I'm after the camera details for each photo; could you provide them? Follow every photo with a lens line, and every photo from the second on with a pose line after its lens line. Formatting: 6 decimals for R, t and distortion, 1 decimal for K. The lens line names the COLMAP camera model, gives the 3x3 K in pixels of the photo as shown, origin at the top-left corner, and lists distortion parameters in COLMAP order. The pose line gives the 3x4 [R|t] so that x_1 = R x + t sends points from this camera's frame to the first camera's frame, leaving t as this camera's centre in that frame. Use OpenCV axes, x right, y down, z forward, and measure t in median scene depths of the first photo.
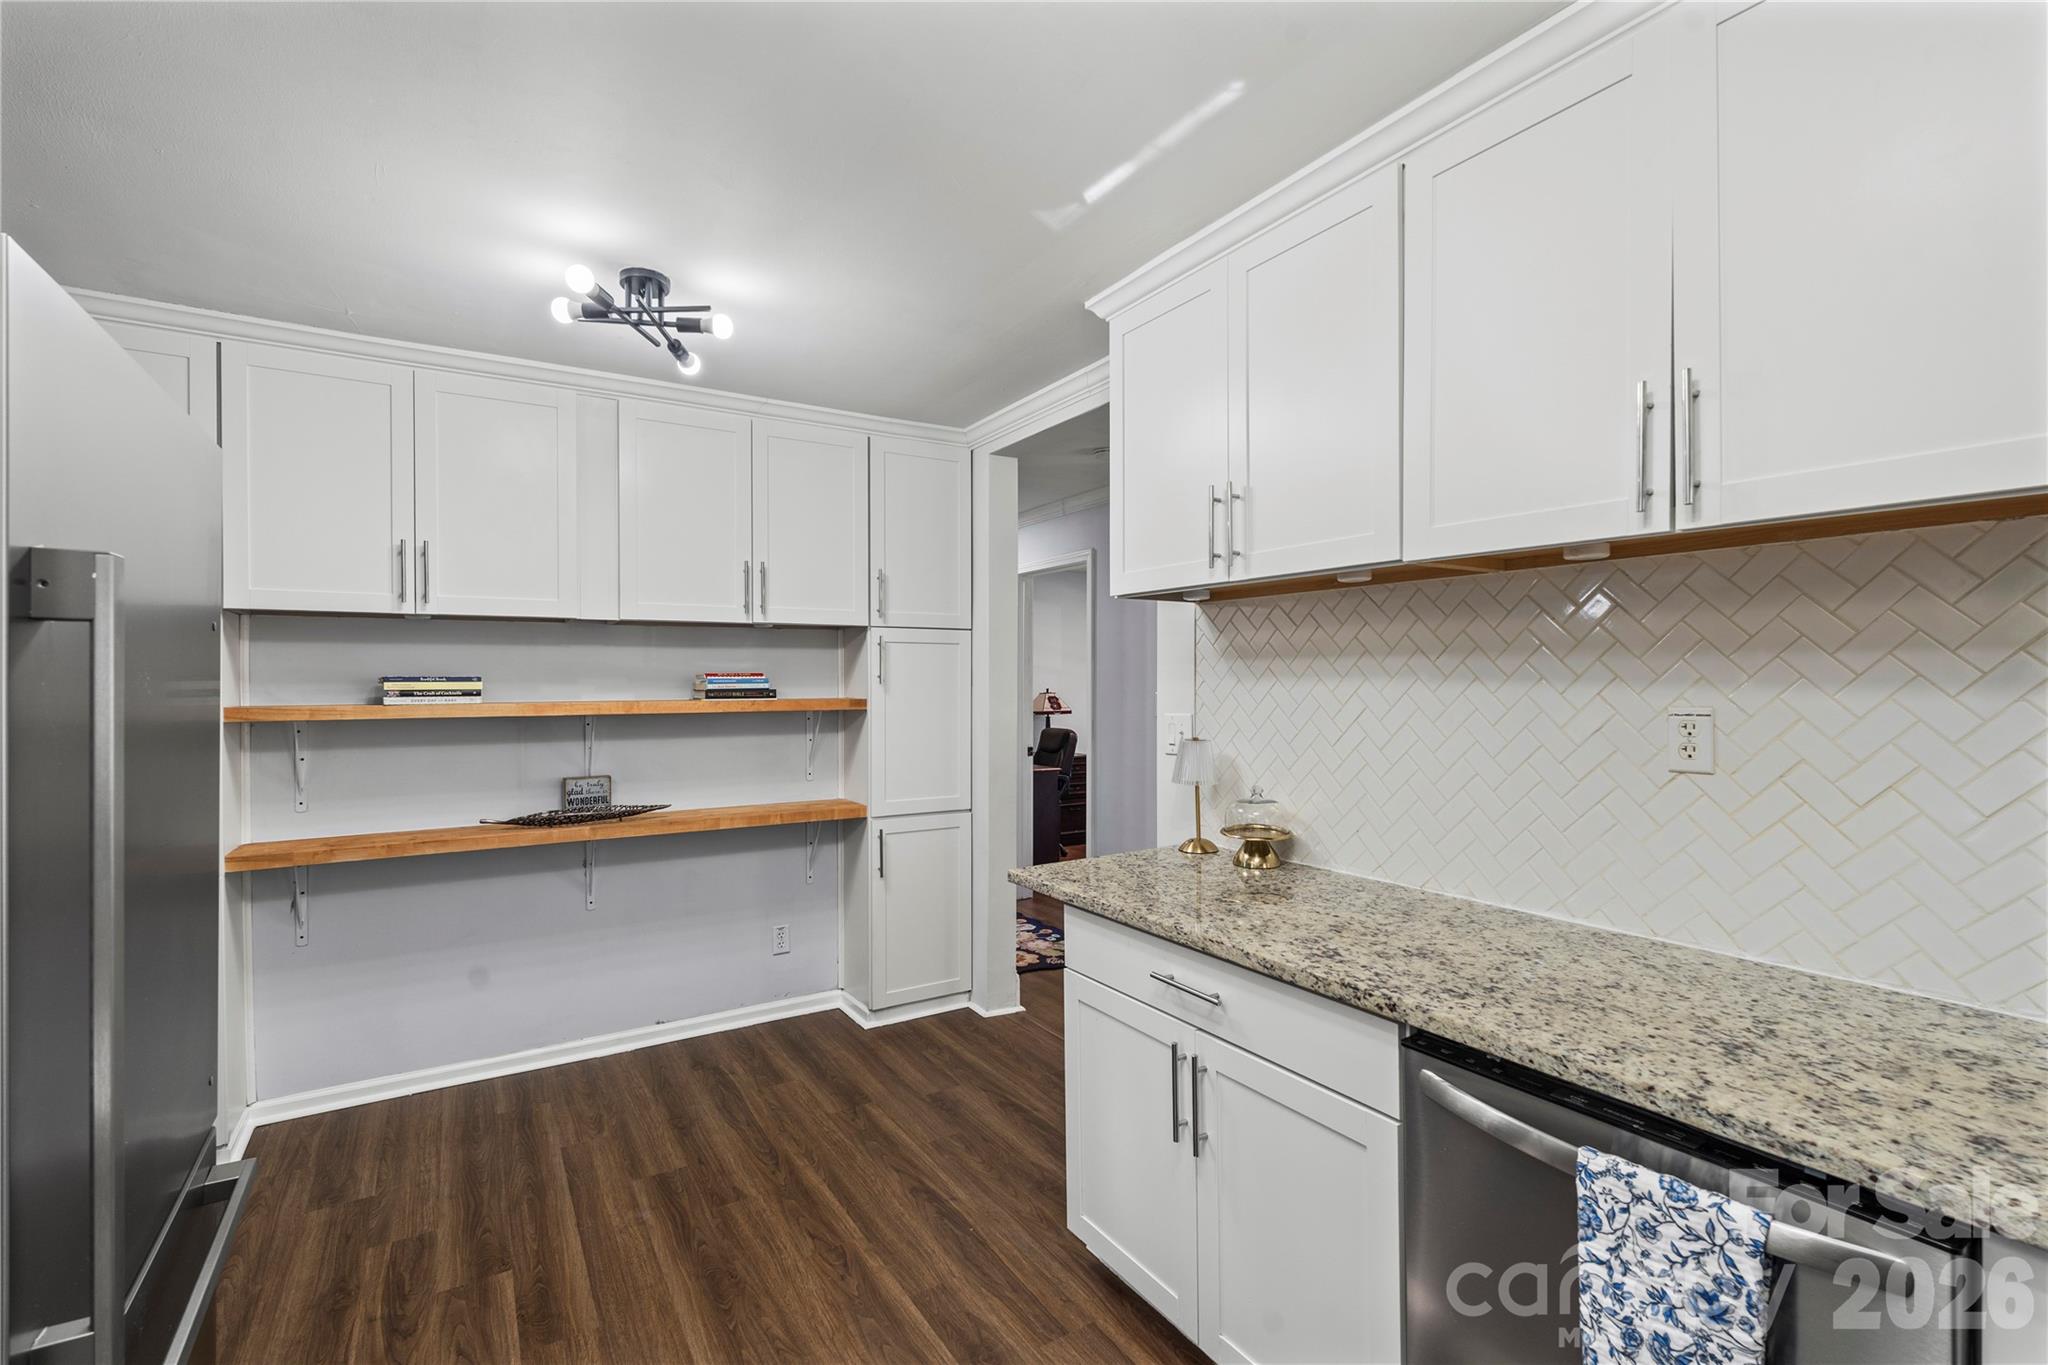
lens RADIAL K [[911.4, 0, 1028.9], [0, 911.4, 683.0], [0, 0, 1]] dist [0.000225, -0.000374]
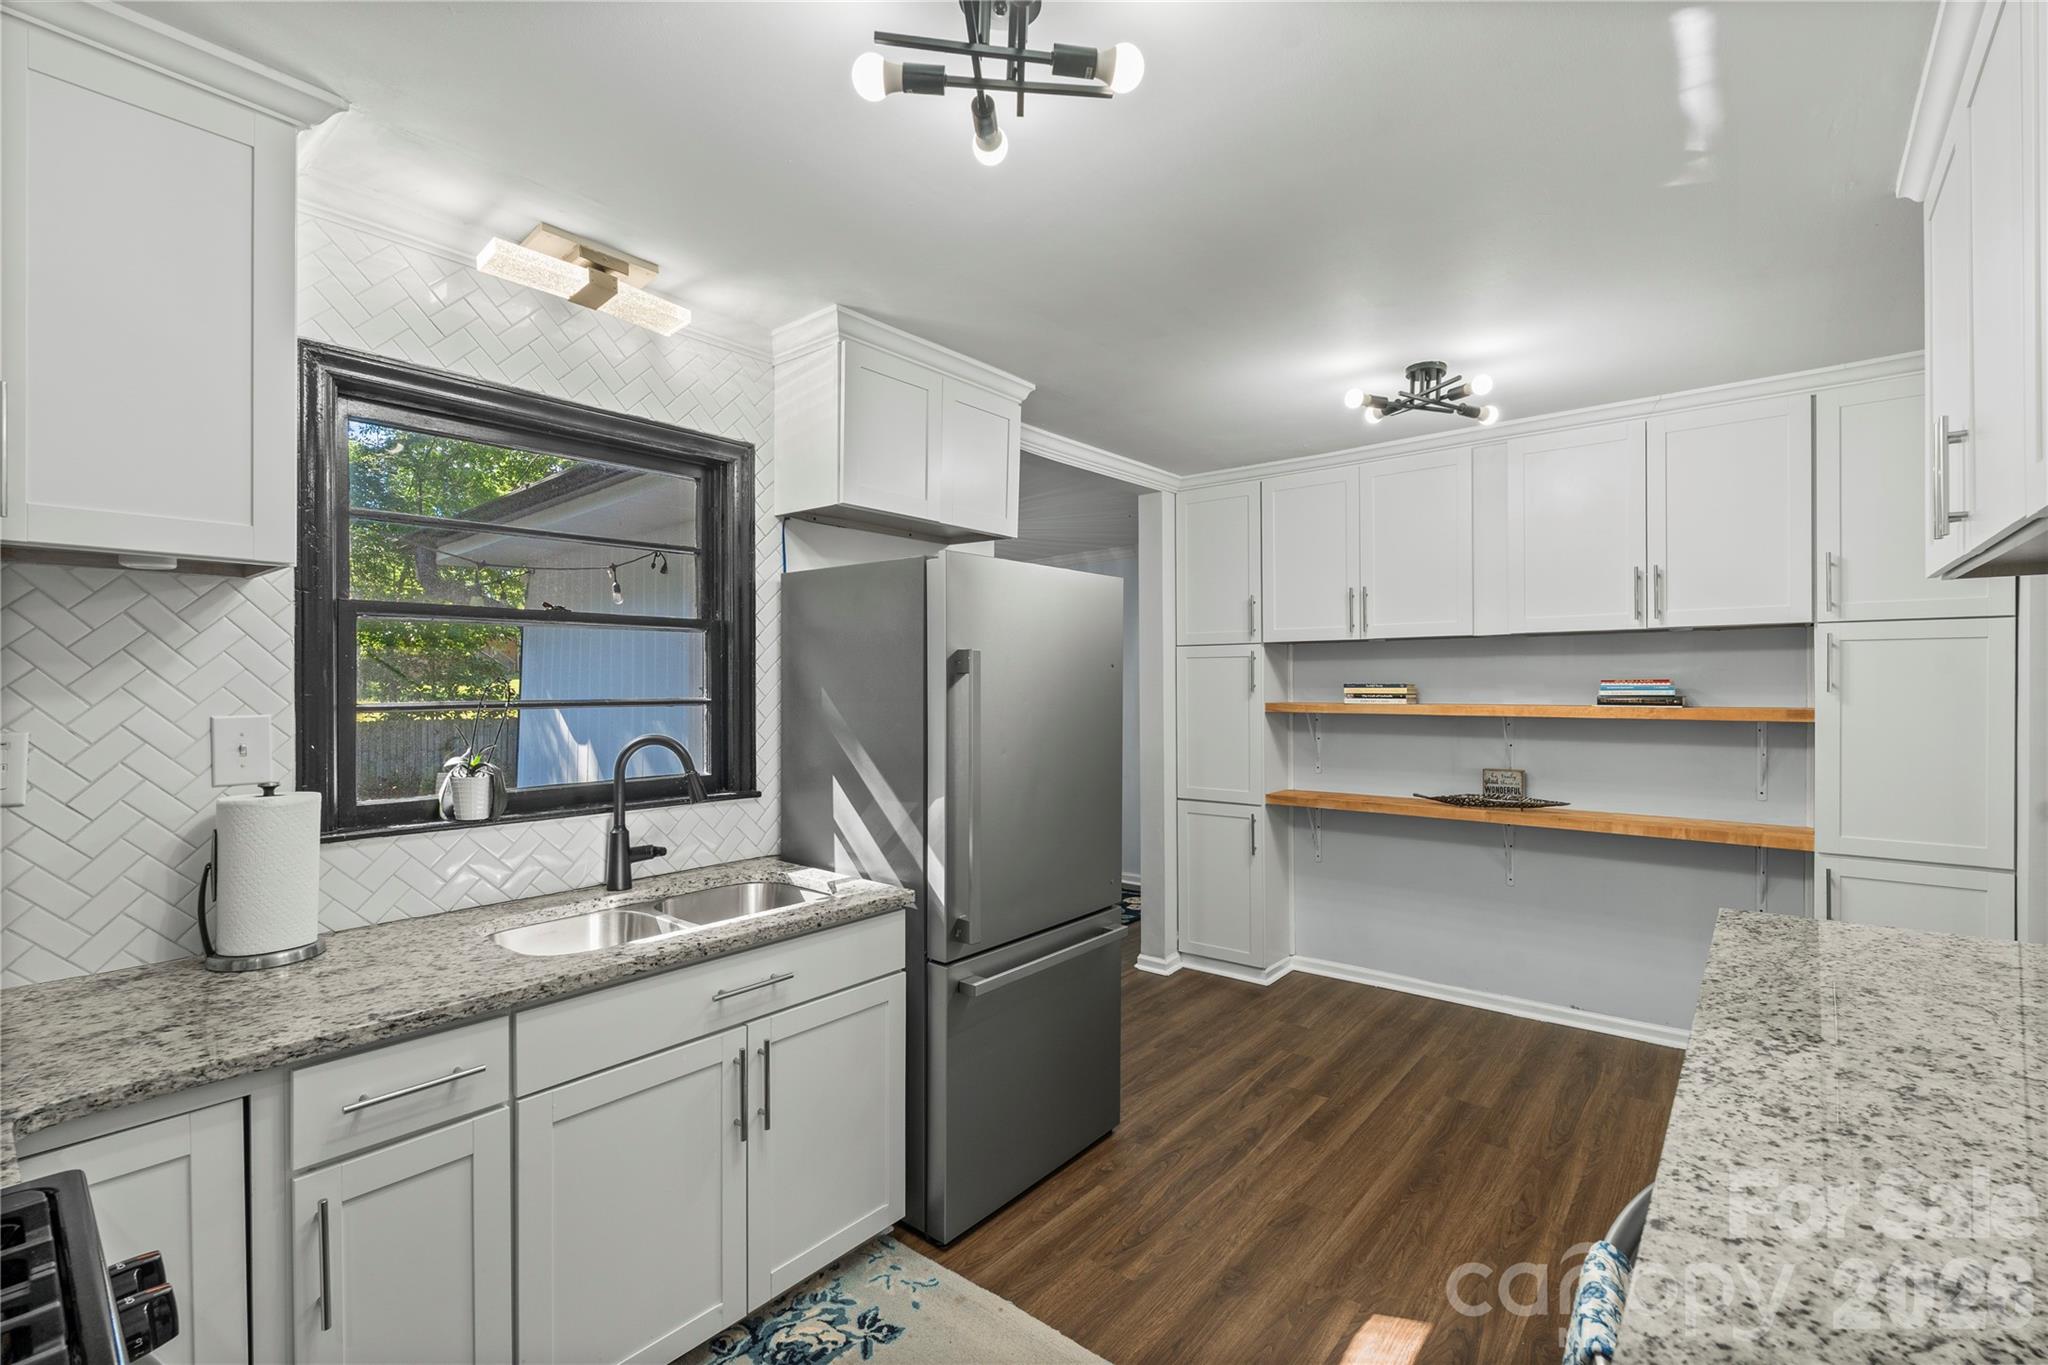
lens RADIAL K [[911.4, 0, 1043.9], [0, 911.4, 680.8], [0, 0, 1]] dist [0.000225, -0.000374]
pose [[0.320546, -0.001064, -0.947232, 0.453516], [-0.000110, 0.999999, -0.001160, -0.009191], [0.947233, 0.000476, 0.320546, 0.078121]]
